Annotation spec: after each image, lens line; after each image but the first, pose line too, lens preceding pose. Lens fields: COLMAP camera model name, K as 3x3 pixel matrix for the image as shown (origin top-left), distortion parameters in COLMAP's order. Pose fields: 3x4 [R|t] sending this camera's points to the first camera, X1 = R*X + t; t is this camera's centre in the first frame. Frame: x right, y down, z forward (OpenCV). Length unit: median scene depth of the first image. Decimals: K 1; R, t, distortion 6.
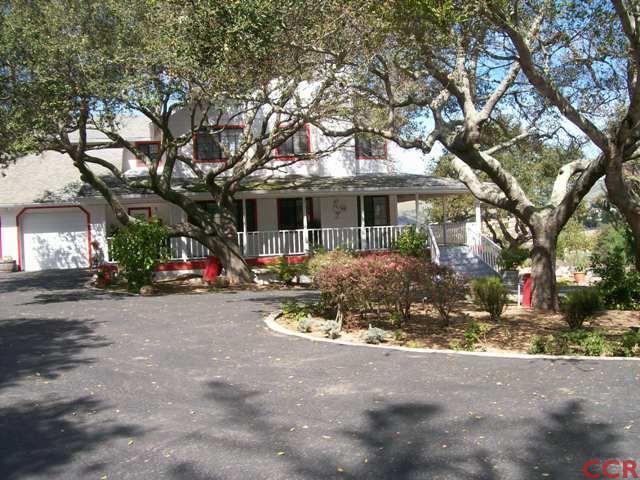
lens RADIAL K [[699.9, 0, 321.1], [0, 699.9, 227.7], [0, 0, 1]] dist [-0.128704, 0.061937]
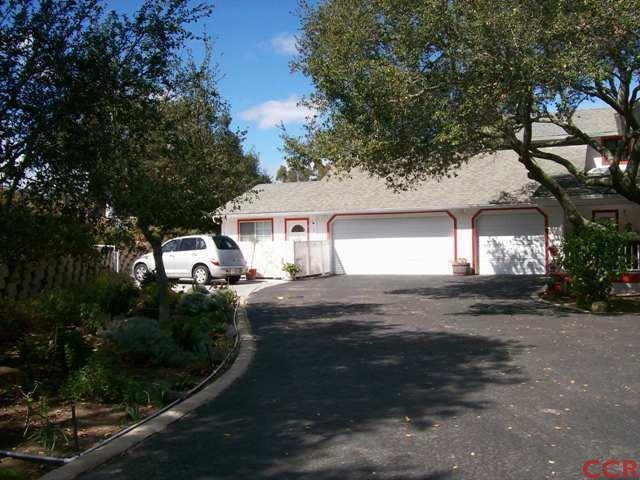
lens RADIAL K [[699.9, 0, 321.1], [0, 699.9, 227.7], [0, 0, 1]] dist [-0.128704, 0.061937]
pose [[0.786796, 0.016767, -0.616985, -0.003992], [-0.020312, 0.999793, 0.001267, -0.000087], [0.616879, 0.011536, 0.786974, 0.100154]]
